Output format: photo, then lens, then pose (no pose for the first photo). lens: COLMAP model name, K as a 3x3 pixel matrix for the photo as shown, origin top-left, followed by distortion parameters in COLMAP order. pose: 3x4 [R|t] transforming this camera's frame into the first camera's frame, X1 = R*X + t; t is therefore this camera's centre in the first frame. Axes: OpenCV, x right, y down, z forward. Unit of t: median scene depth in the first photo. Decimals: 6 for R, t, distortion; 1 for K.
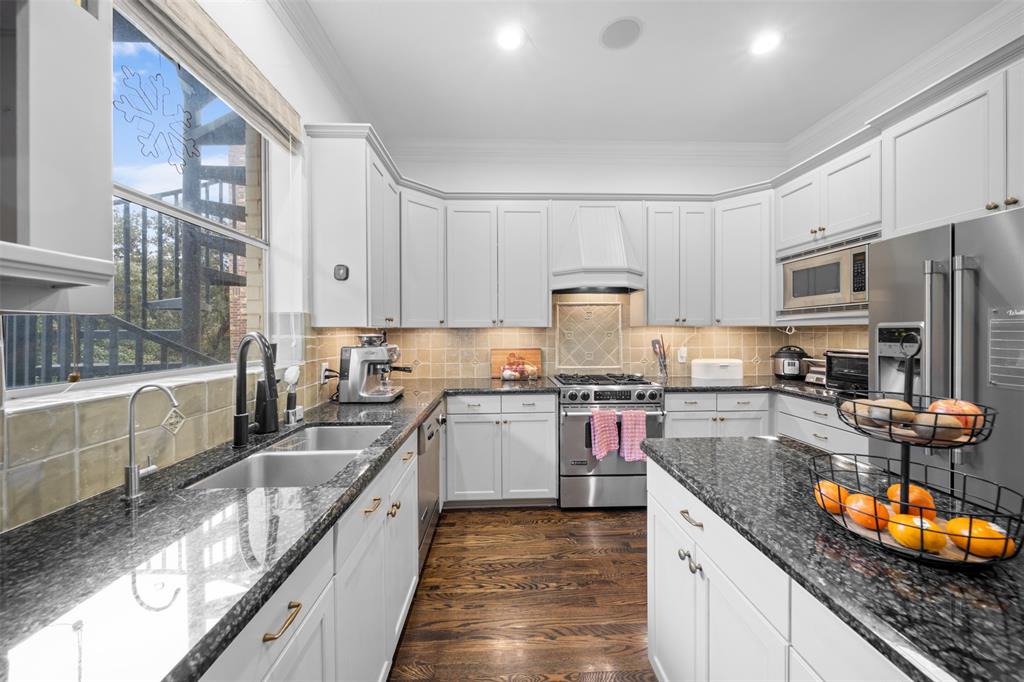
lens RADIAL K [[357.2, 0, 513.2], [0, 357.2, 336.0], [0, 0, 1]] dist [-0.002926, -0.000308]
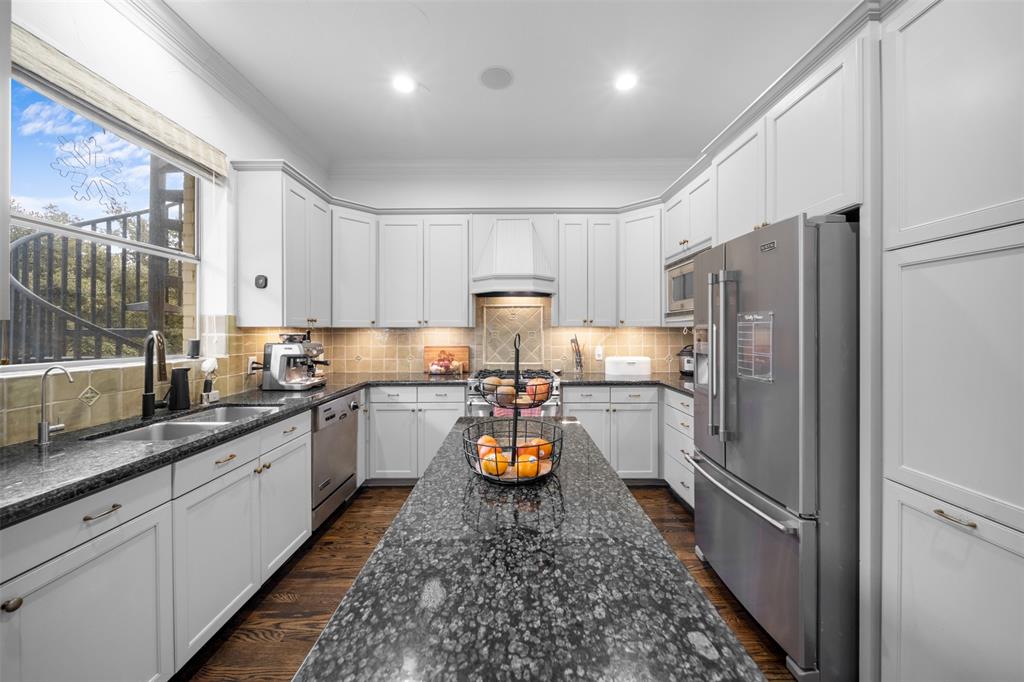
lens RADIAL K [[357.2, 0, 510.8], [0, 357.2, 333.0], [0, 0, 1]] dist [-0.002926, -0.000308]
pose [[0.999270, 0.002999, -0.038086, 0.326768], [-0.003255, 0.999972, -0.006670, 0.000838], [0.038065, 0.006789, 0.999252, -0.138853]]
